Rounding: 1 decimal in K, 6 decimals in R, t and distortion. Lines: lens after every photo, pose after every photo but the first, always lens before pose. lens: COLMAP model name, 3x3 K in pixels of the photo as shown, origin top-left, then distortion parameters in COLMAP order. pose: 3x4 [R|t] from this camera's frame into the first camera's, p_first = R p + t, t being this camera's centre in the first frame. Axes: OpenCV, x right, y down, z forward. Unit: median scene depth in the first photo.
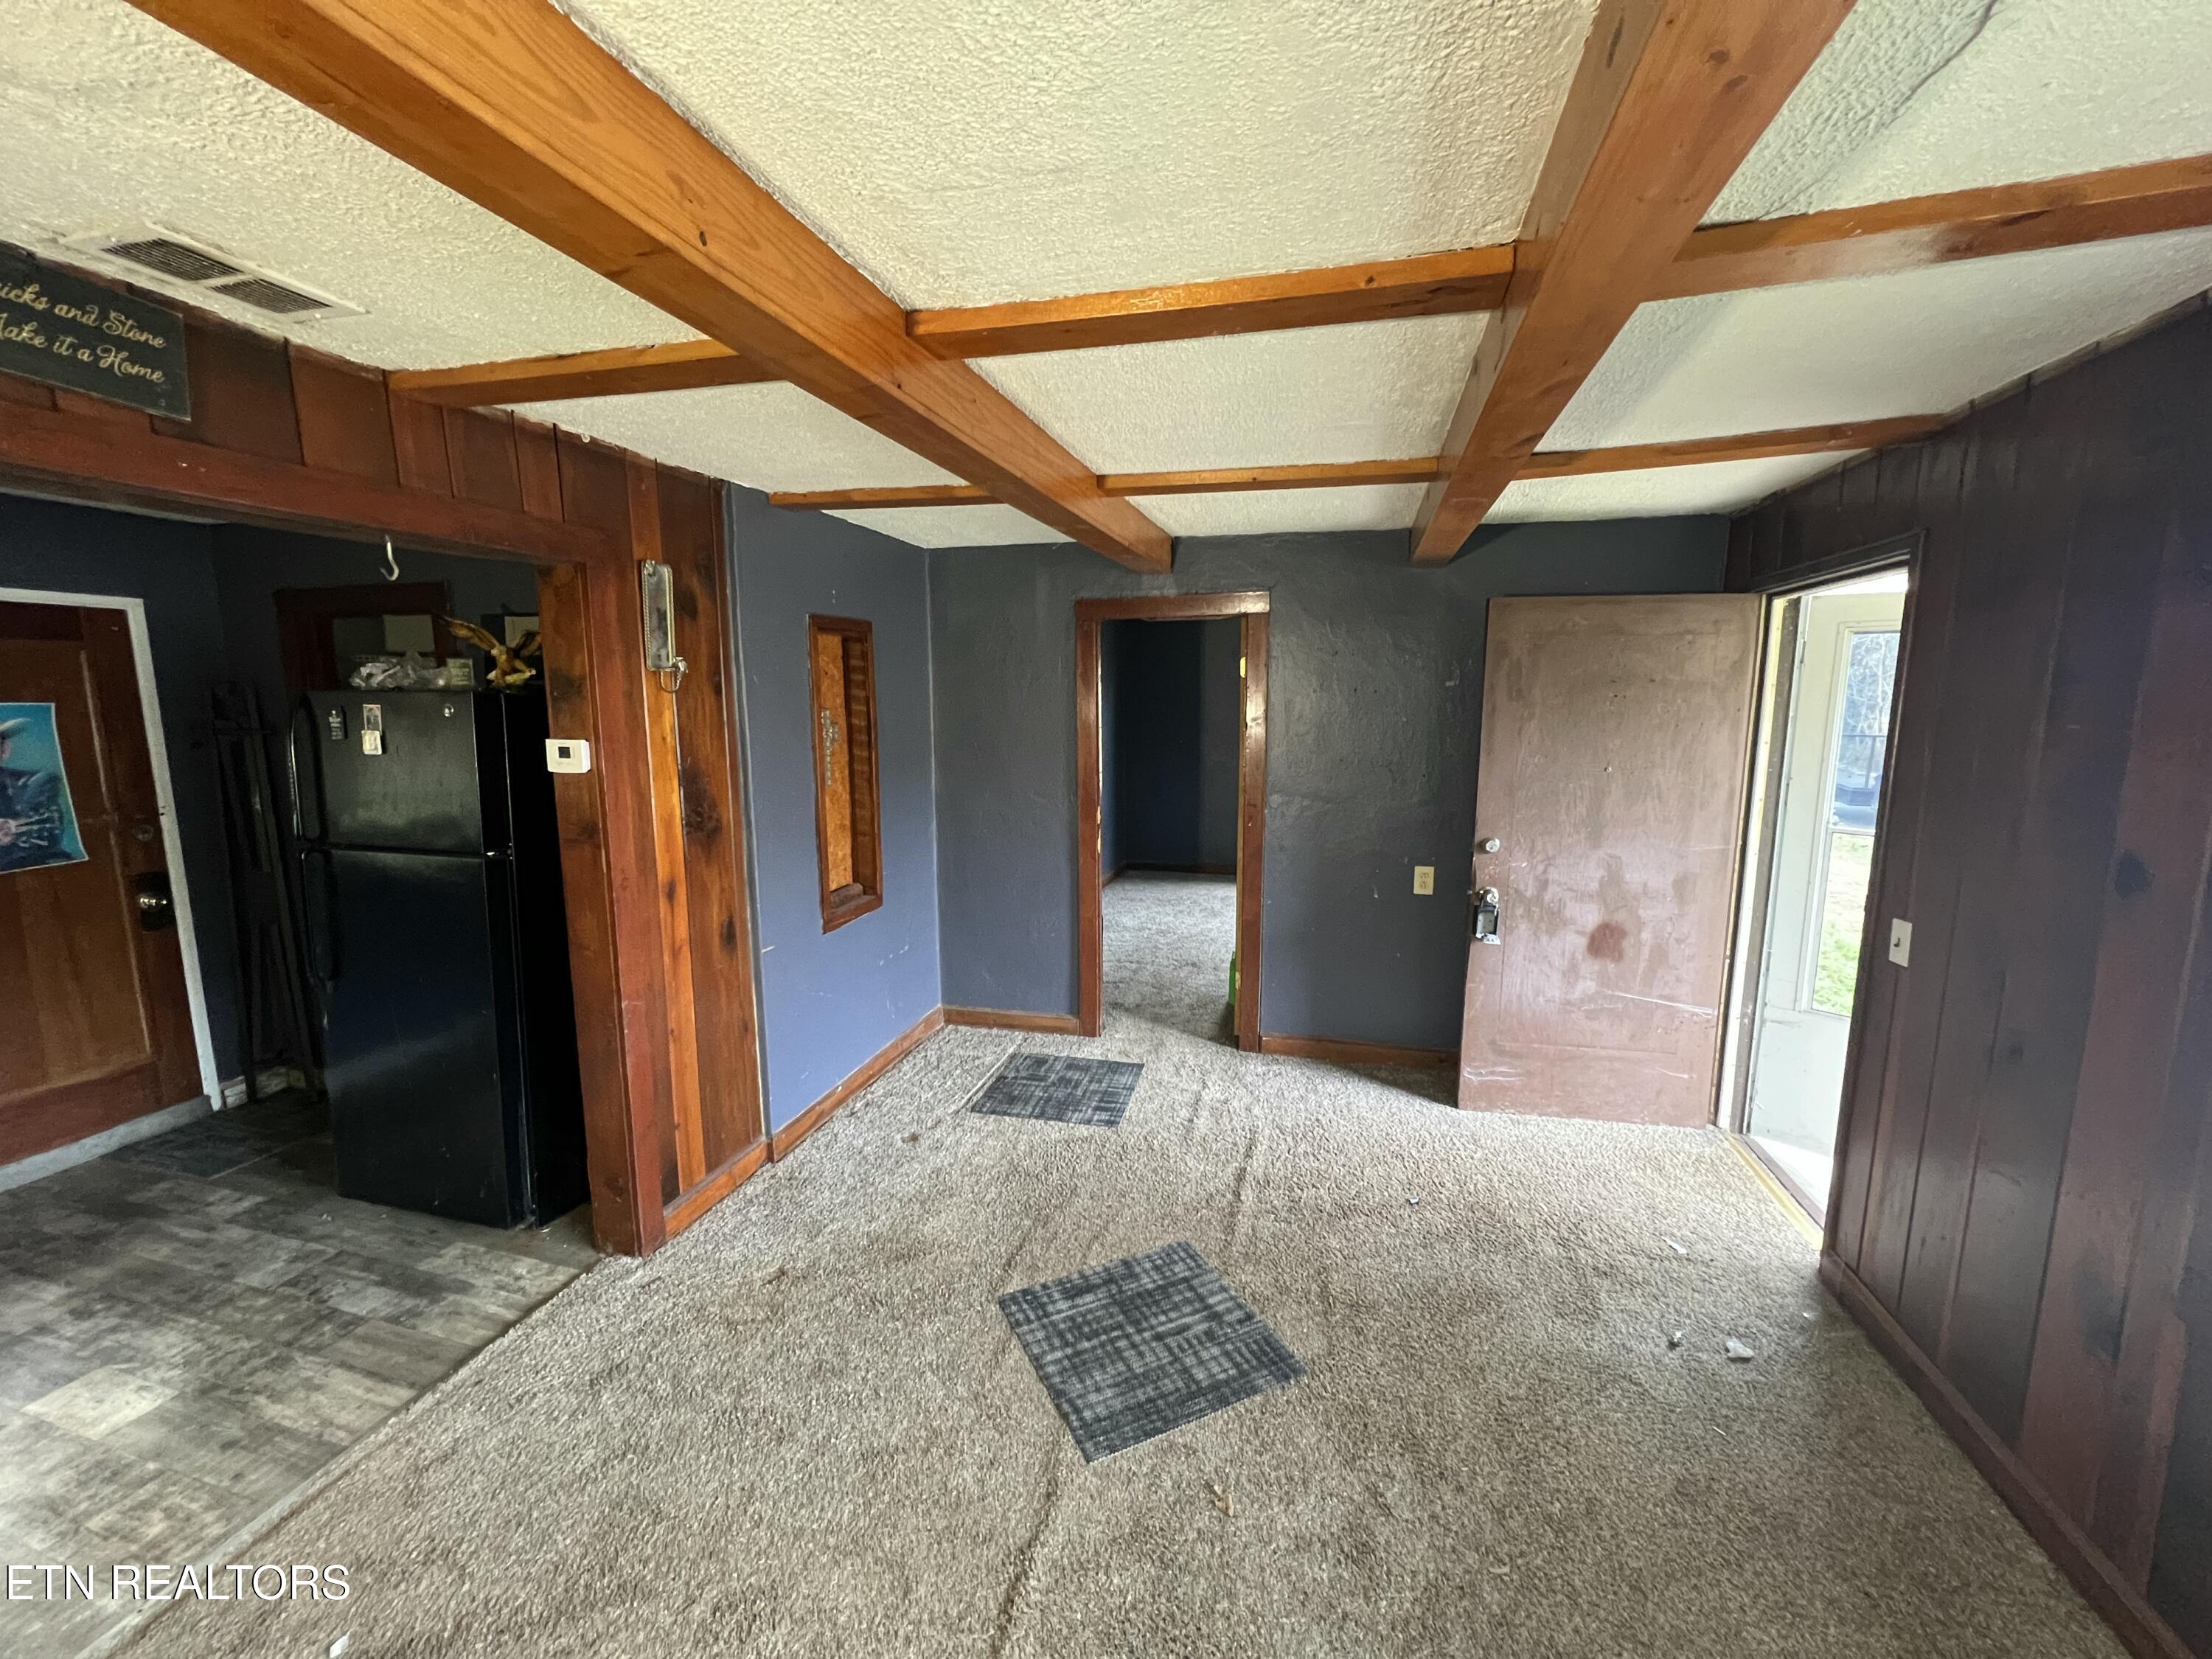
lens RADIAL K [[890.2, 0, 1106.0], [0, 890.2, 829.5], [0, 0, 1]] dist [-0.003138, 0.000733]
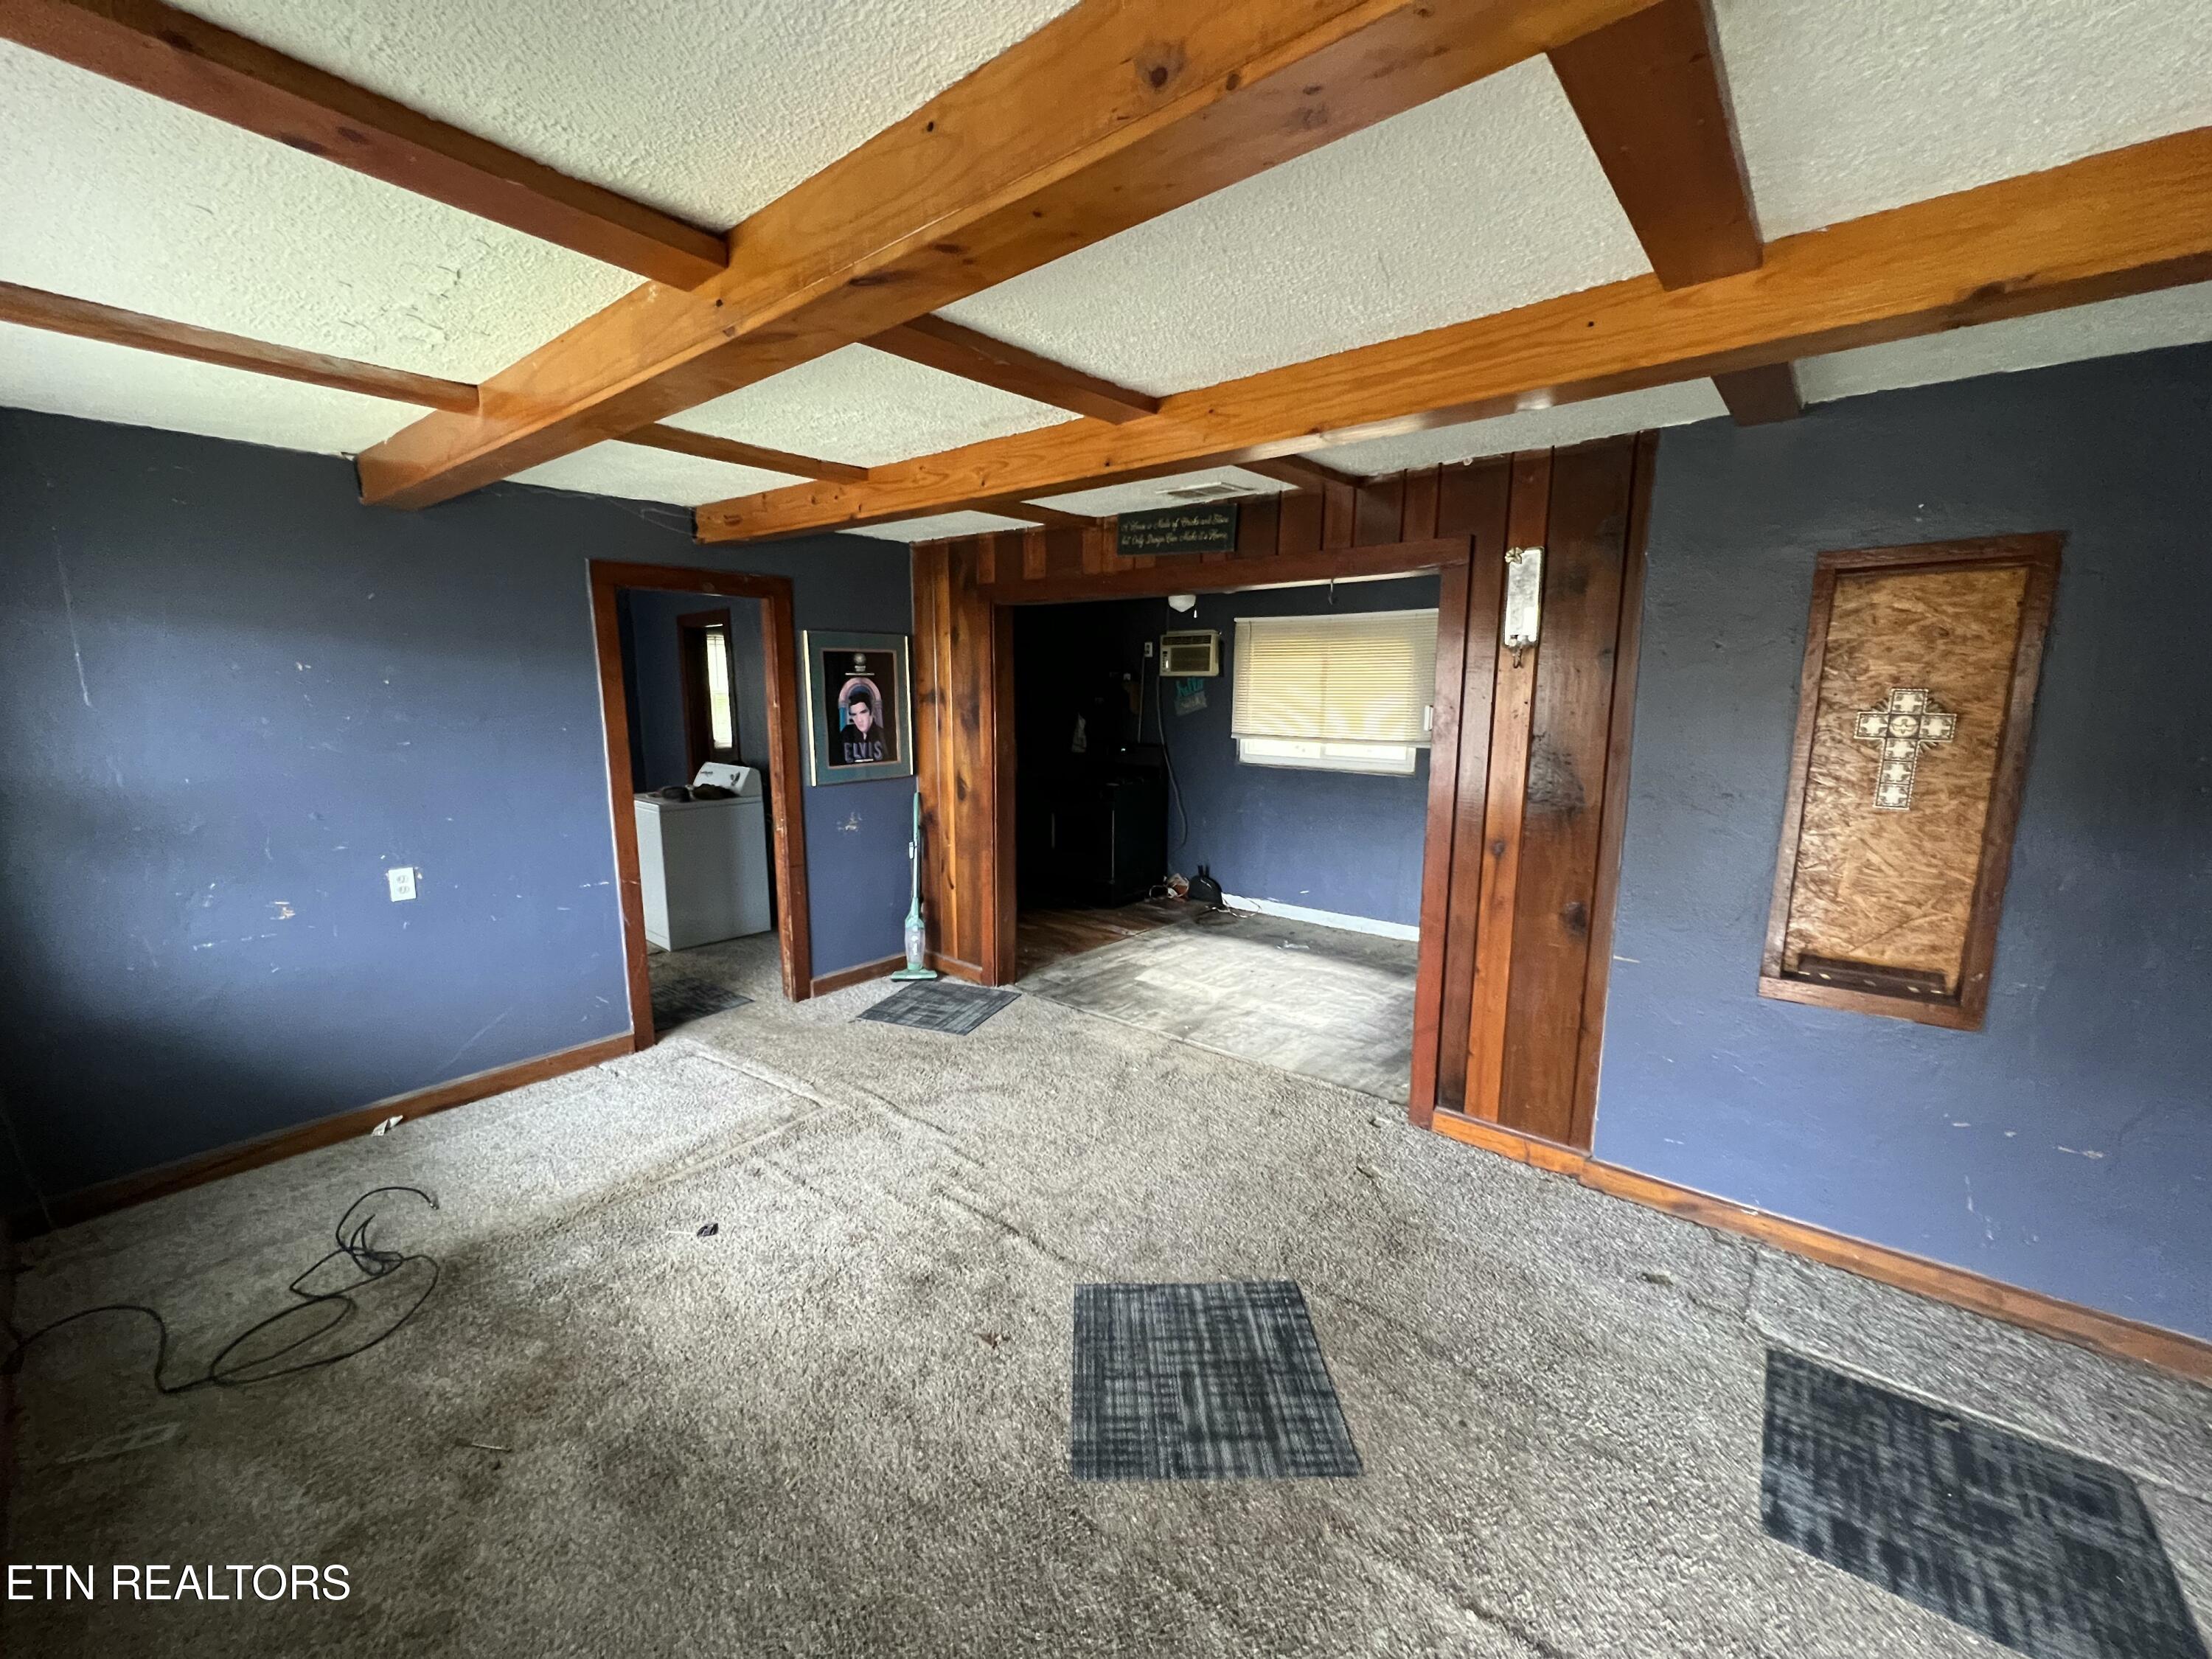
lens RADIAL K [[890.2, 0, 1106.0], [0, 890.2, 829.5], [0, 0, 1]] dist [-0.003138, 0.000733]
pose [[-0.419820, 0.148793, -0.895328, 0.719530], [-0.136452, 0.964911, 0.224339, -0.138923], [0.897291, 0.216351, -0.384786, 1.008574]]
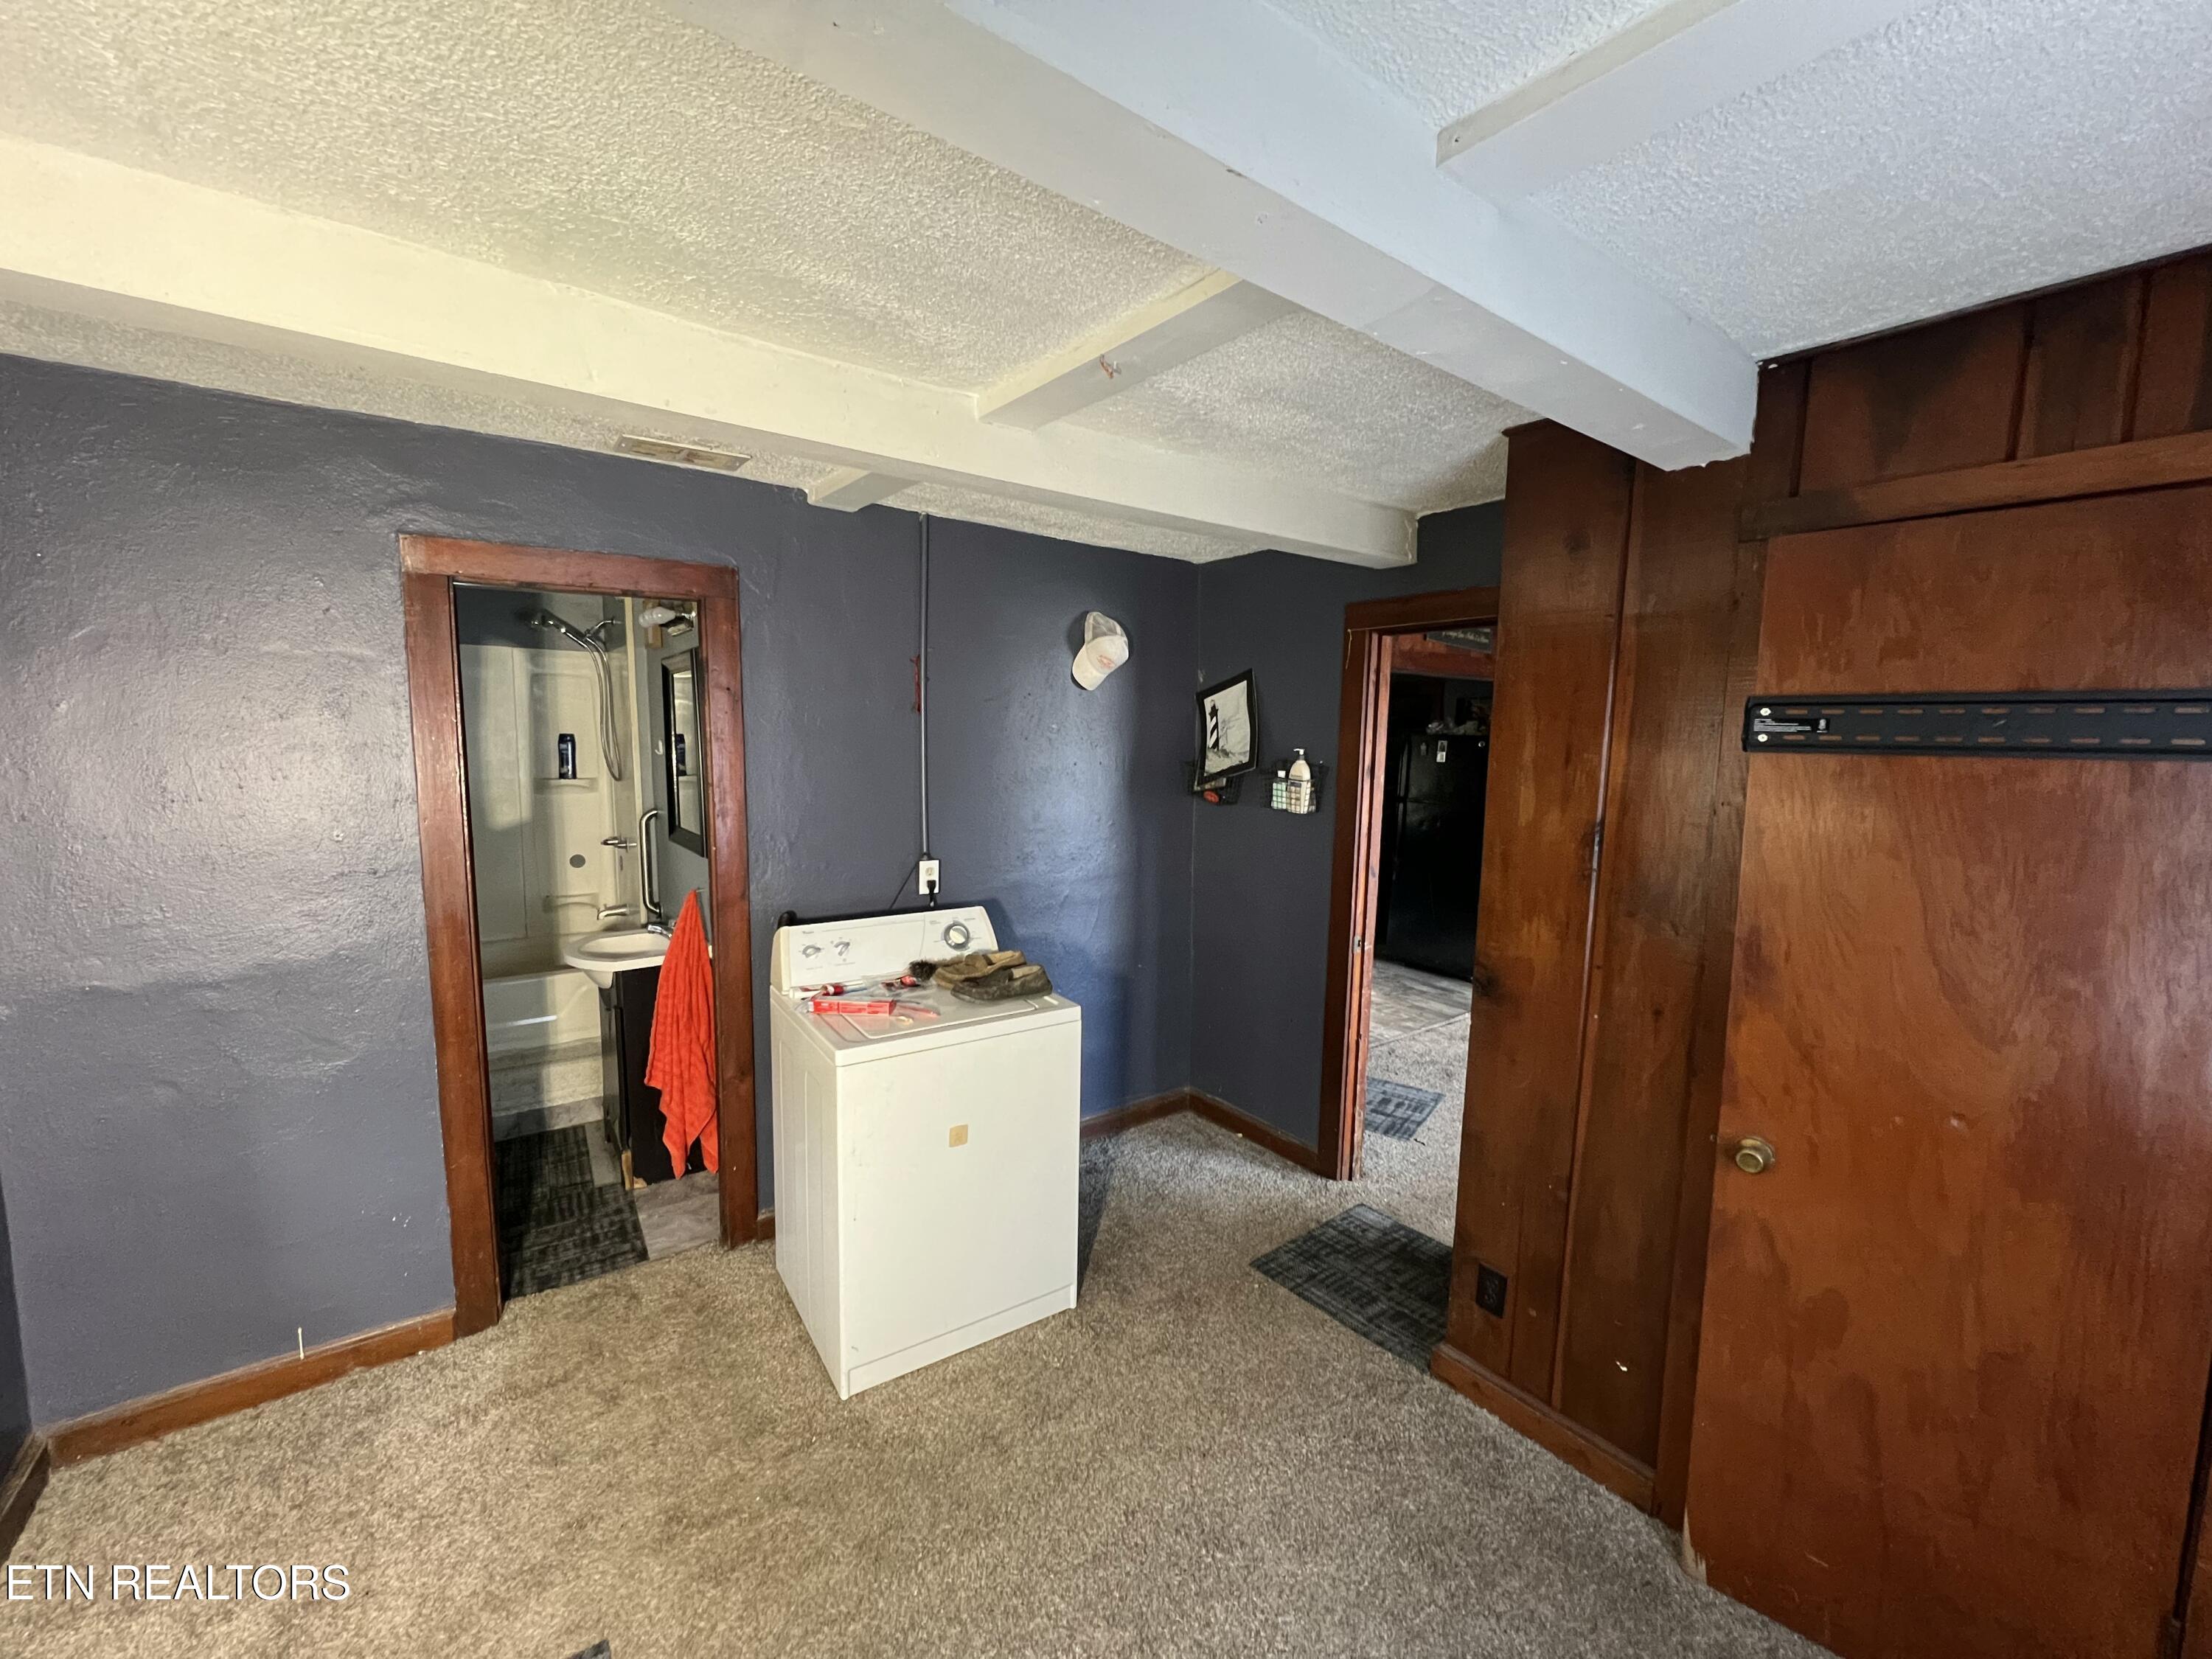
lens RADIAL K [[890.2, 0, 1106.0], [0, 890.2, 829.5], [0, 0, 1]] dist [-0.003138, 0.000733]
pose [[0.780045, 0.083979, -0.620062, -0.042852], [-0.110312, 0.993888, -0.004164, 0.196232], [0.615923, 0.071648, 0.784542, -1.346320]]
